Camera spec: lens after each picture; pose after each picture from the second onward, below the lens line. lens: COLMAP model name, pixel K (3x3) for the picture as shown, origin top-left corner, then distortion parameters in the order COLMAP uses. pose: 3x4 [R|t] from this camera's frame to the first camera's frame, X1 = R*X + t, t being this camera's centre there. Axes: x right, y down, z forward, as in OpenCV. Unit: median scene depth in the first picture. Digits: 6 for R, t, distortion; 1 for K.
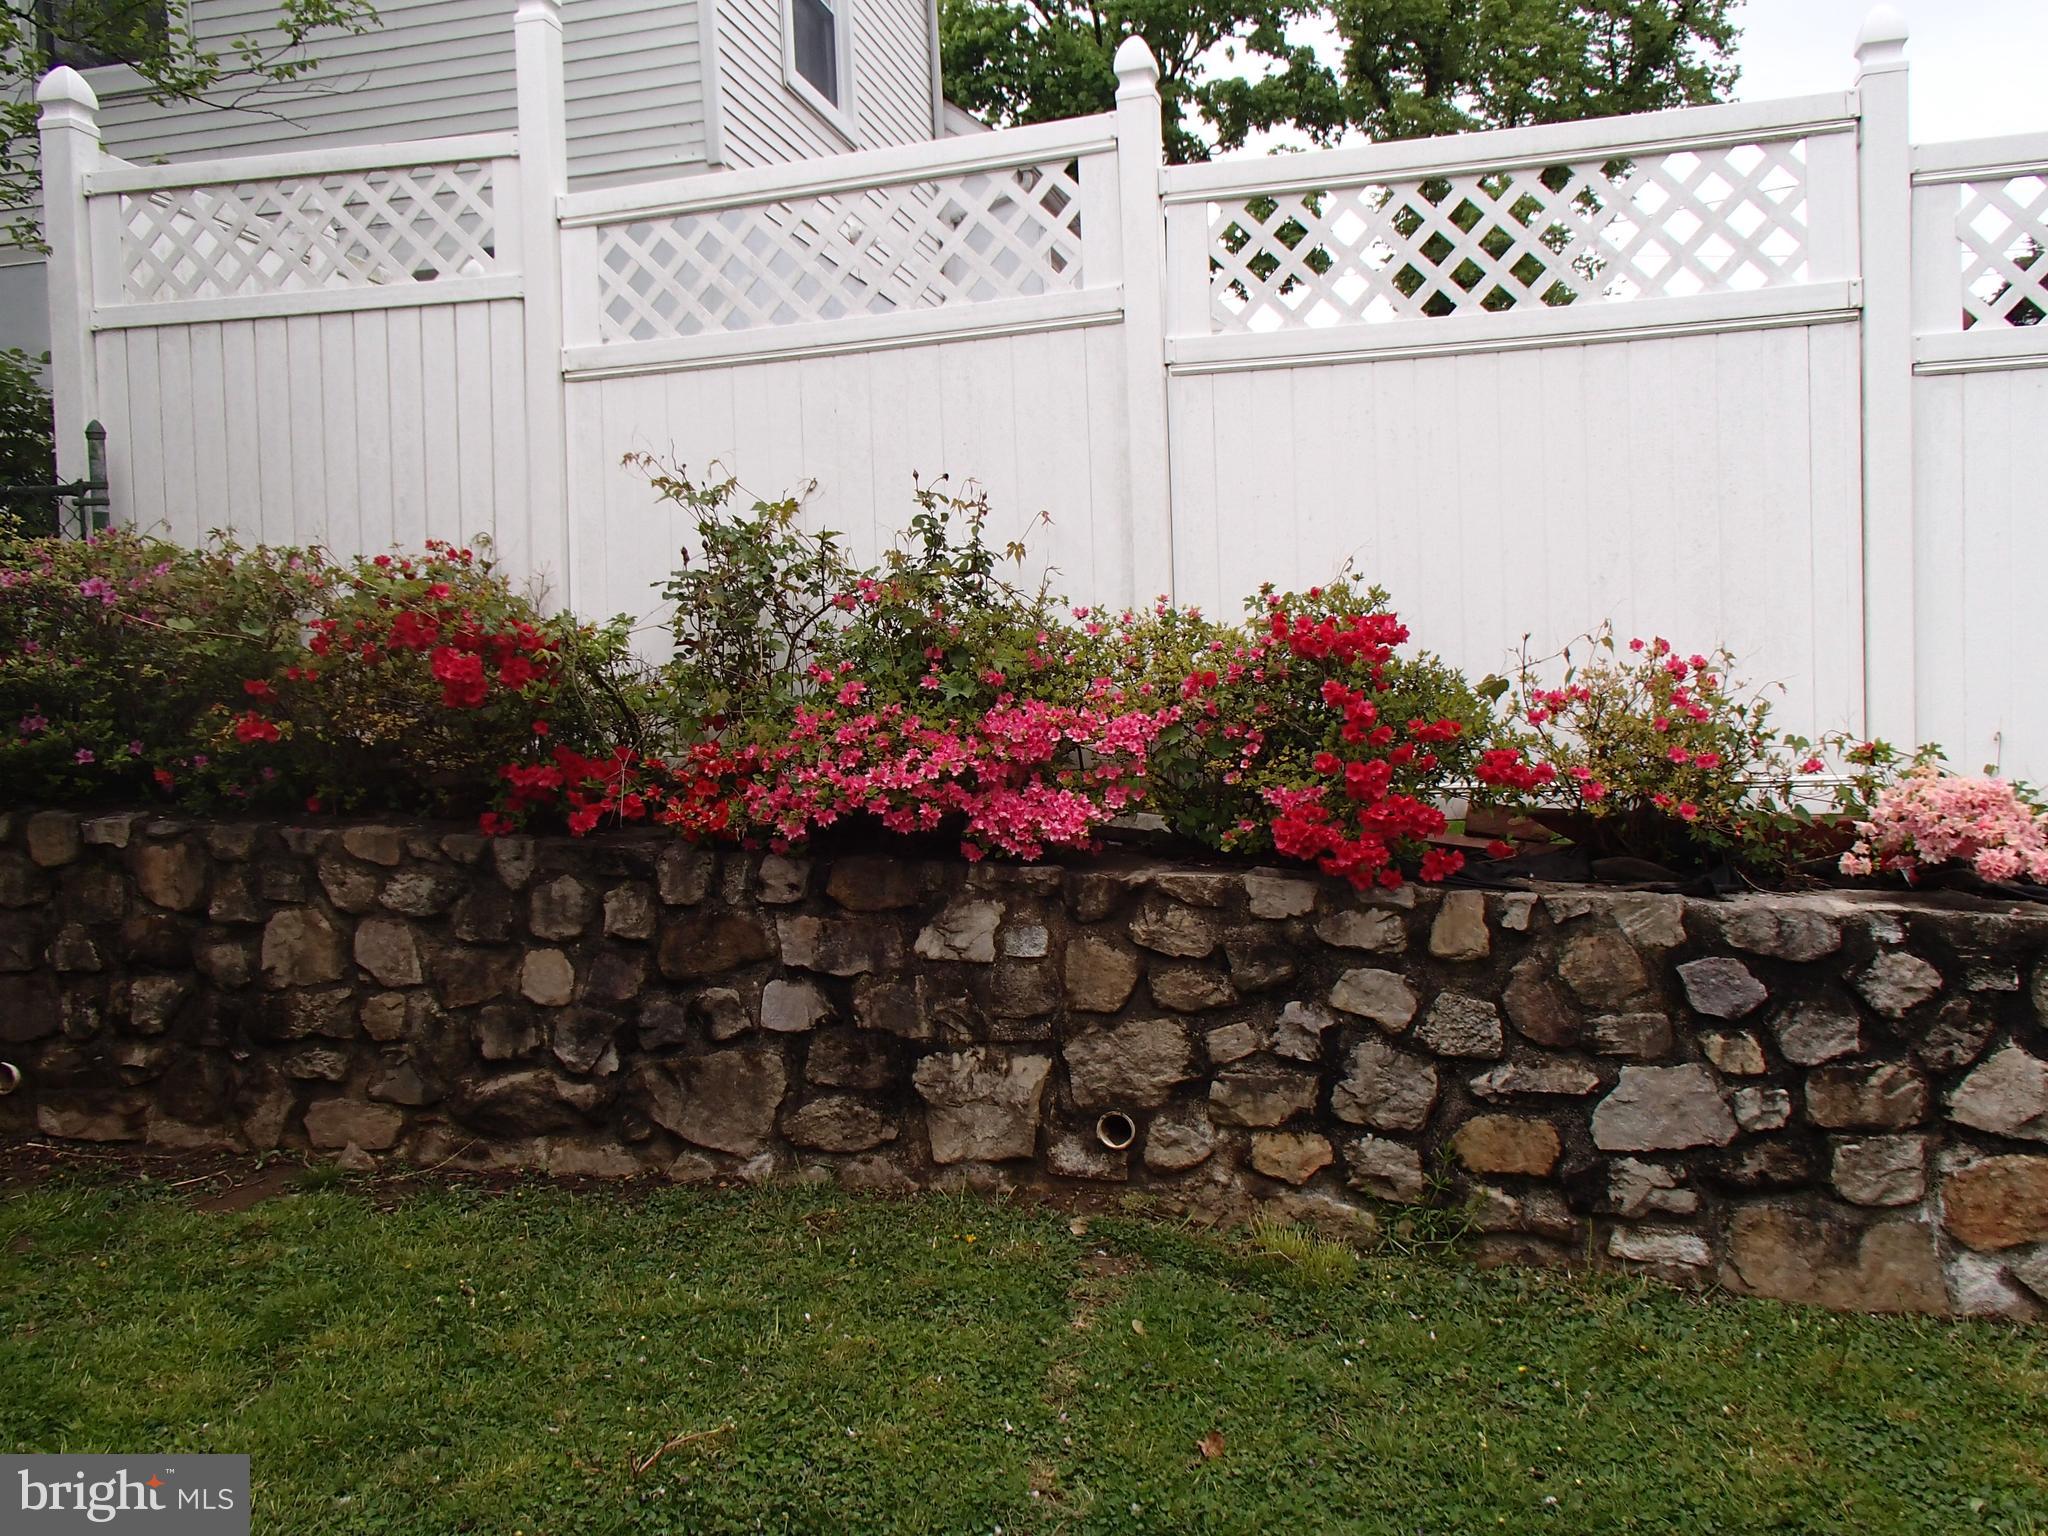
lens RADIAL K [[1707.1, 0, 1024.0], [0, 1707.1, 768.0], [0, 0, 1]] dist [0.003434, 0.005255]
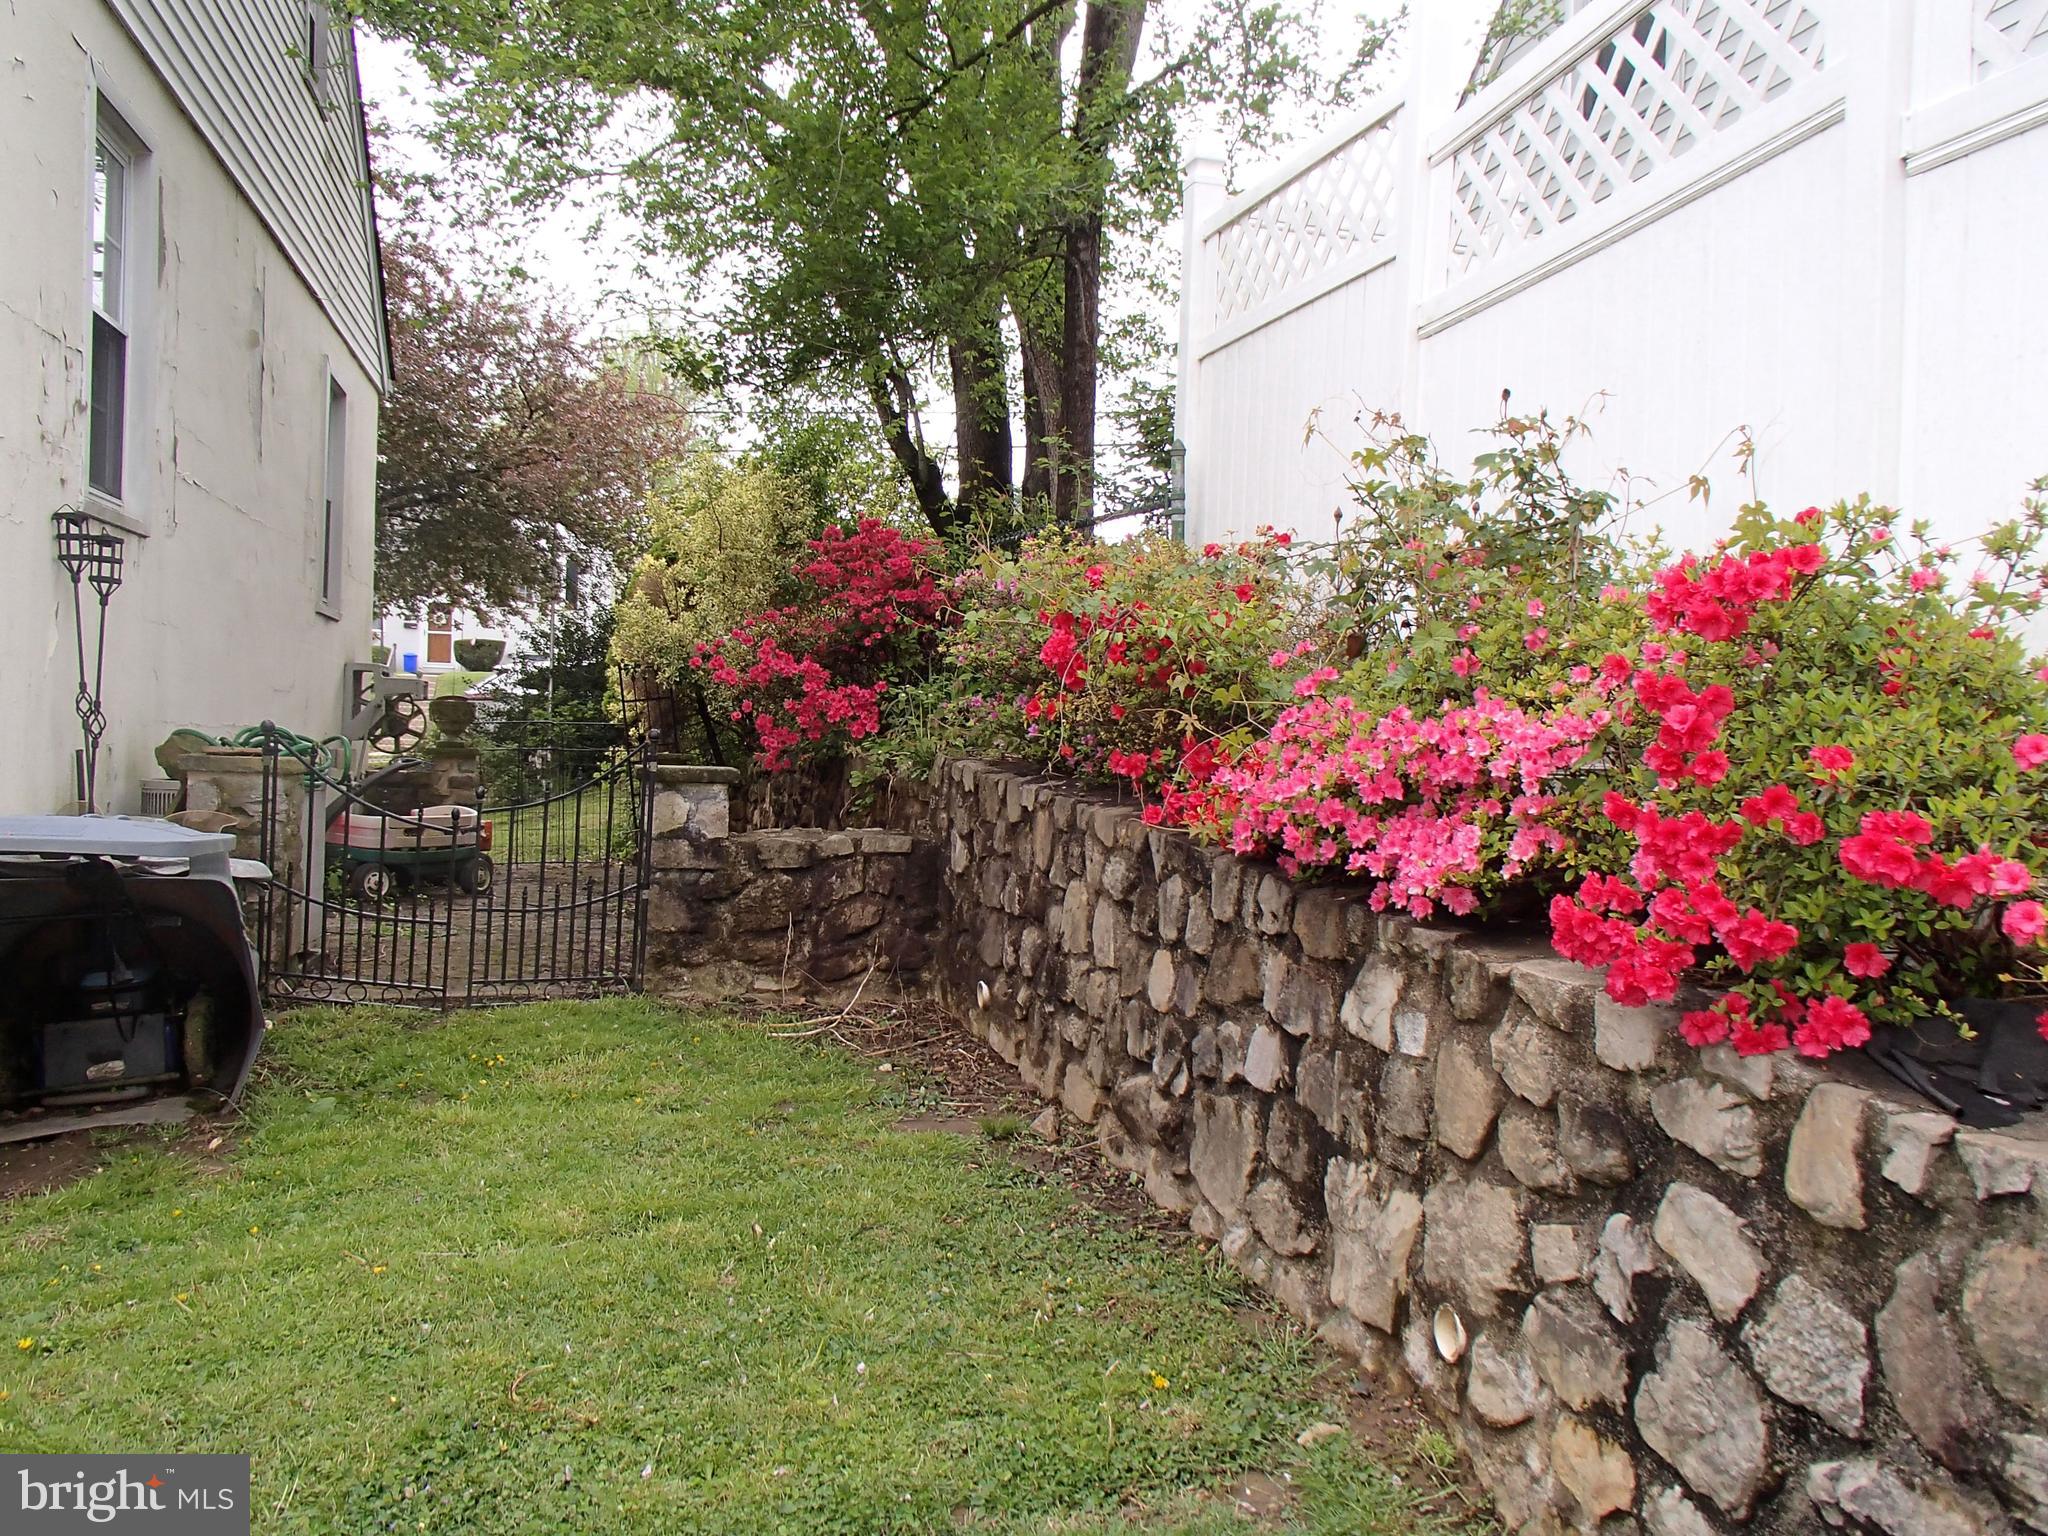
lens RADIAL K [[1707.1, 0, 1024.0], [0, 1707.1, 768.0], [0, 0, 1]] dist [0.003434, 0.005255]
pose [[0.470210, 0.058347, -0.880624, 0.571289], [-0.066712, 0.997307, 0.030457, -0.020518], [0.880030, 0.044427, 0.472836, 0.535855]]
